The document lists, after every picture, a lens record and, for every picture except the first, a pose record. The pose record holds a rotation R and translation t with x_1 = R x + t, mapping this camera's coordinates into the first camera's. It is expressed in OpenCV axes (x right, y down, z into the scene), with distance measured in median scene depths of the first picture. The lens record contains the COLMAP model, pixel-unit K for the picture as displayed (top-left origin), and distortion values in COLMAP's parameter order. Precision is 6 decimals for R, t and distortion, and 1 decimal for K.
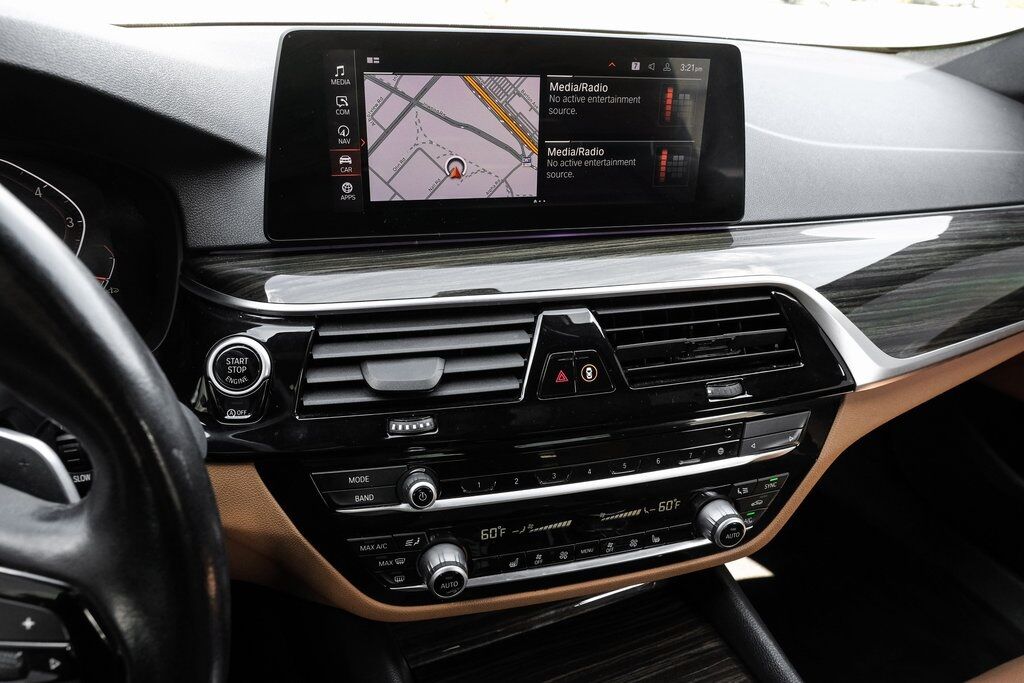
lens RADIAL K [[699.8, 0, 512.3], [0, 699.8, 347.1], [0, 0, 1]] dist [-0.041141, 0.017865]
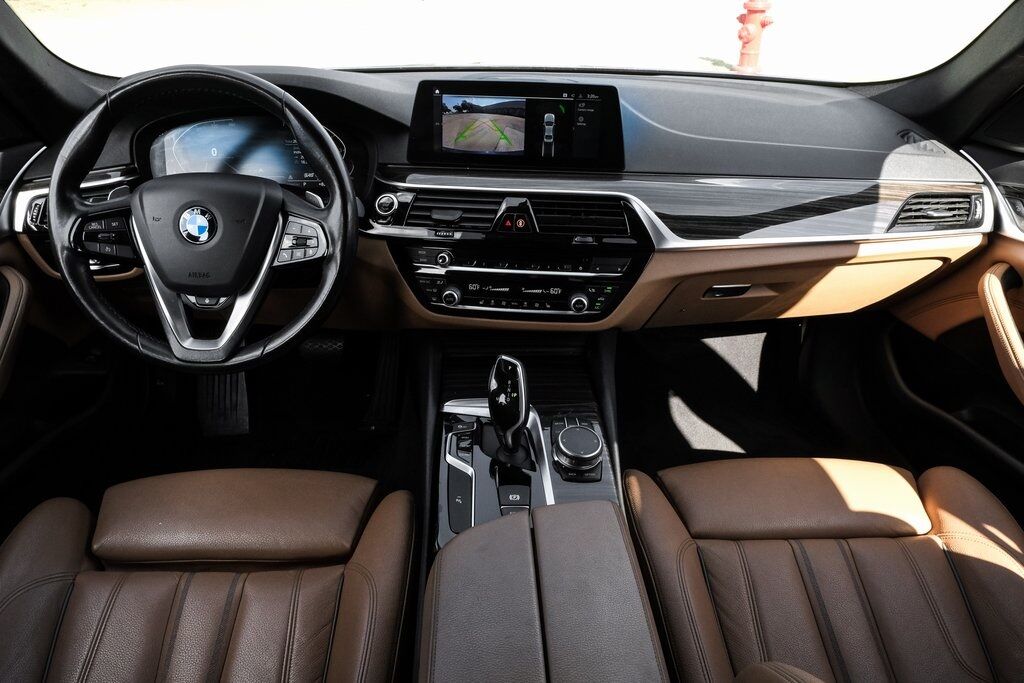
lens RADIAL K [[699.8, 0, 515.1], [0, 699.8, 355.5], [0, 0, 1]] dist [-0.041141, 0.017865]
pose [[0.935545, 0.135009, -0.326385, 0.896516], [-0.140746, 0.990027, 0.006094, 0.453301], [0.323953, 0.040236, 0.945217, -1.182246]]
